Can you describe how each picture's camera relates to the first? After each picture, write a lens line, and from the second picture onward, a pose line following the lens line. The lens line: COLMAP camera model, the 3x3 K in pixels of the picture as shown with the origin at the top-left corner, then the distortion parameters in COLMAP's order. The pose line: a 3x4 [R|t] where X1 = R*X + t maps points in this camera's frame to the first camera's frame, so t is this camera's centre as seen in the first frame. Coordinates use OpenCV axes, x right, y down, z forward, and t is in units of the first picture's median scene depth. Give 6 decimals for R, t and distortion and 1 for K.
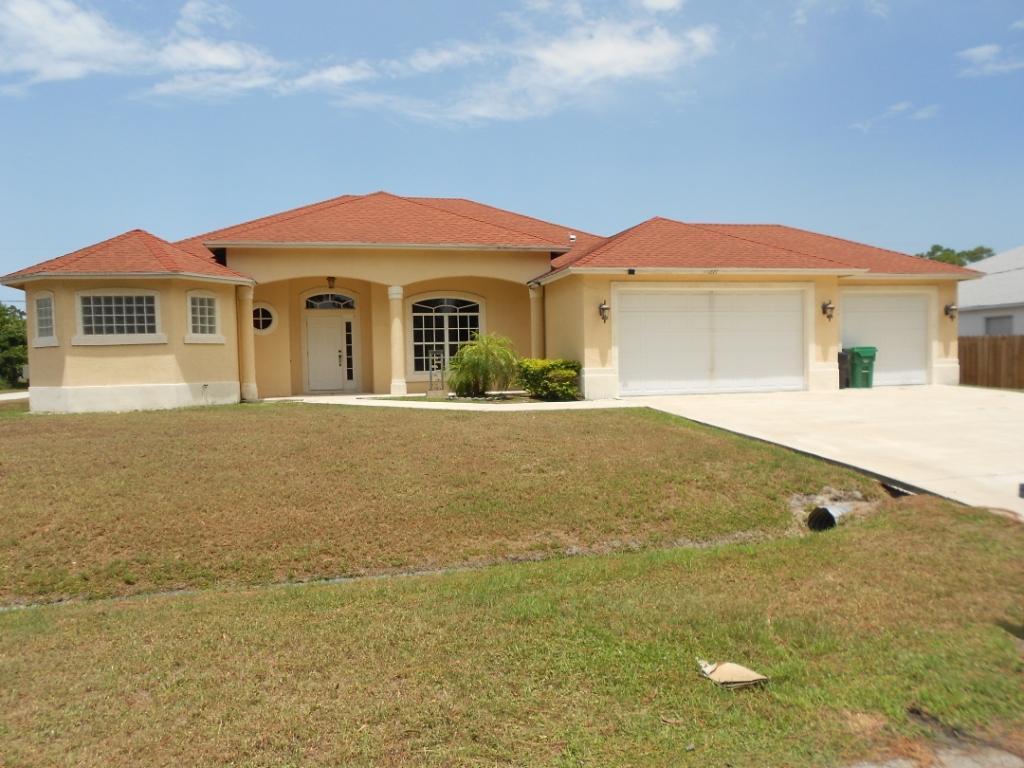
lens RADIAL K [[775.7, 0, 516.1], [0, 775.7, 395.6], [0, 0, 1]] dist [-0.007108, -0.011615]
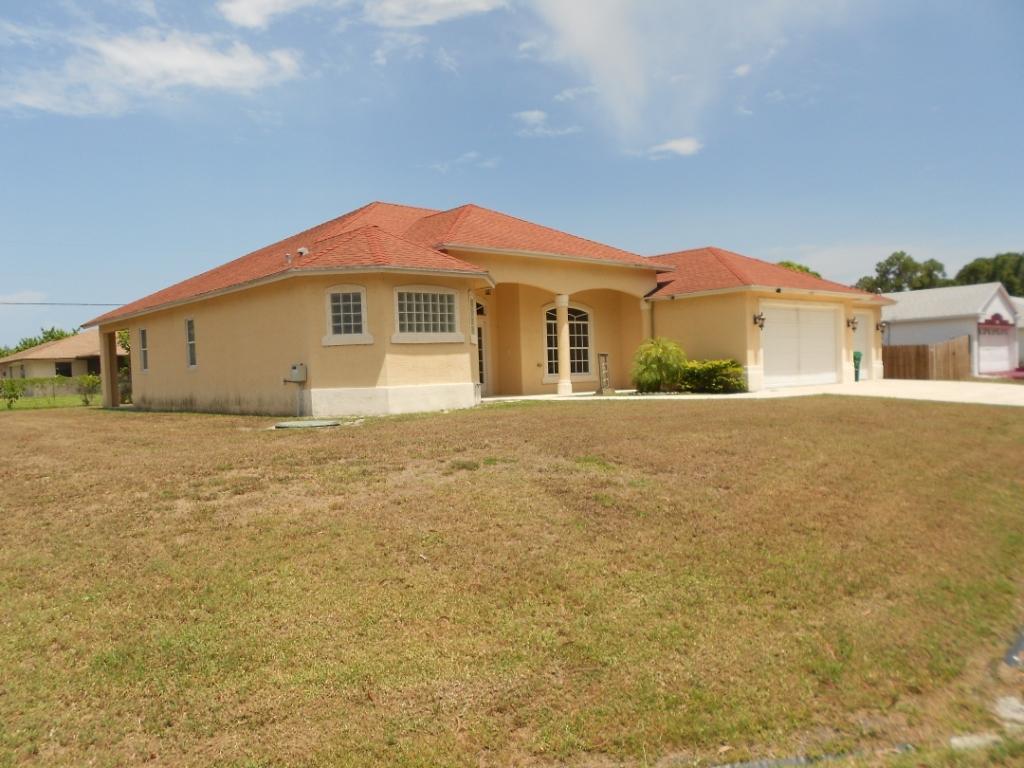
lens RADIAL K [[775.7, 0, 516.1], [0, 775.7, 395.6], [0, 0, 1]] dist [-0.007108, -0.011615]
pose [[0.873632, -0.025129, 0.485939, -0.791314], [0.039761, 0.999013, -0.019821, 0.020906], [-0.484961, 0.036637, 0.873768, 0.087328]]
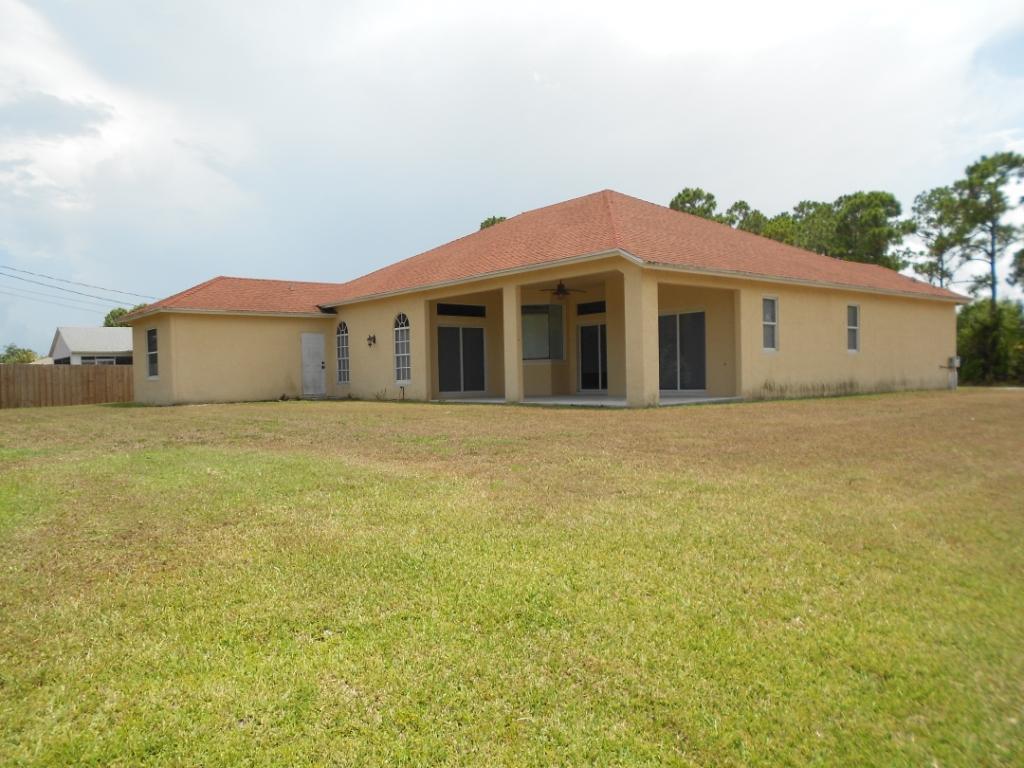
lens RADIAL K [[775.7, 0, 516.1], [0, 775.7, 395.6], [0, 0, 1]] dist [-0.007108, -0.011615]
pose [[-0.403399, 0.007275, 0.914995, -1.265209], [0.071011, 0.997202, 0.023378, -0.030778], [-0.912264, 0.074405, -0.402787, 1.481445]]
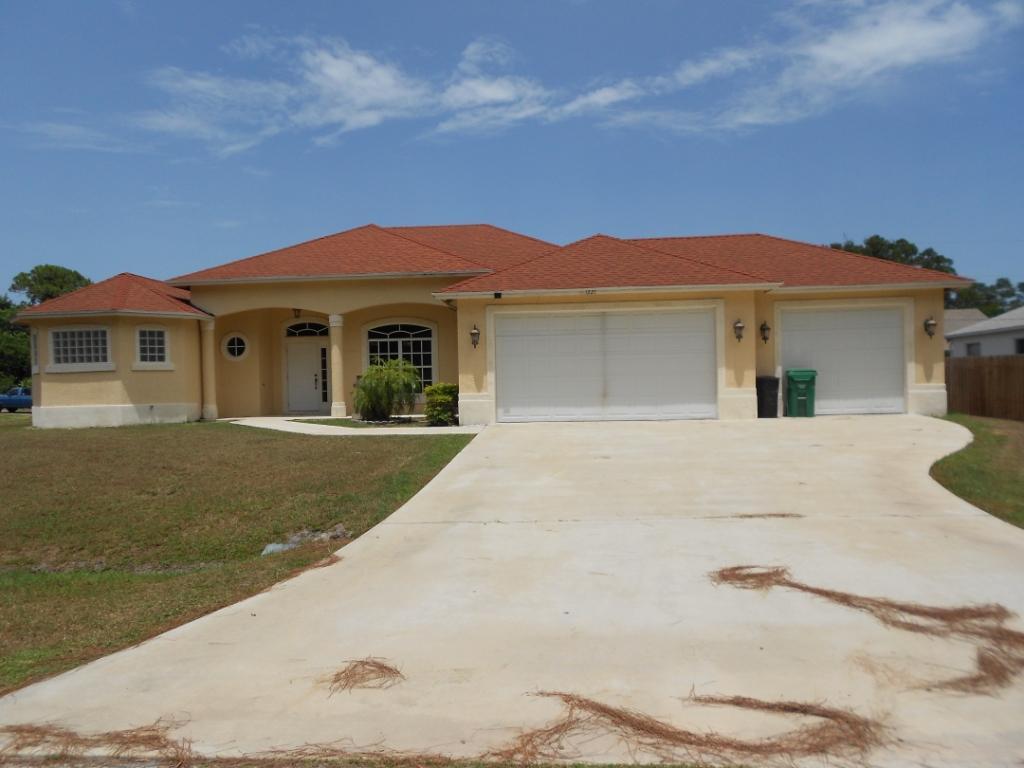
lens RADIAL K [[783.1, 0, 524.6], [0, 783.1, 397.4], [0, 0, 1]] dist [-0.002721, -0.005920]
pose [[0.948966, 0.007223, -0.315295, 0.455776], [-0.013432, 0.999756, -0.017525, -0.013128], [0.315091, 0.020866, 0.948832, 0.068544]]
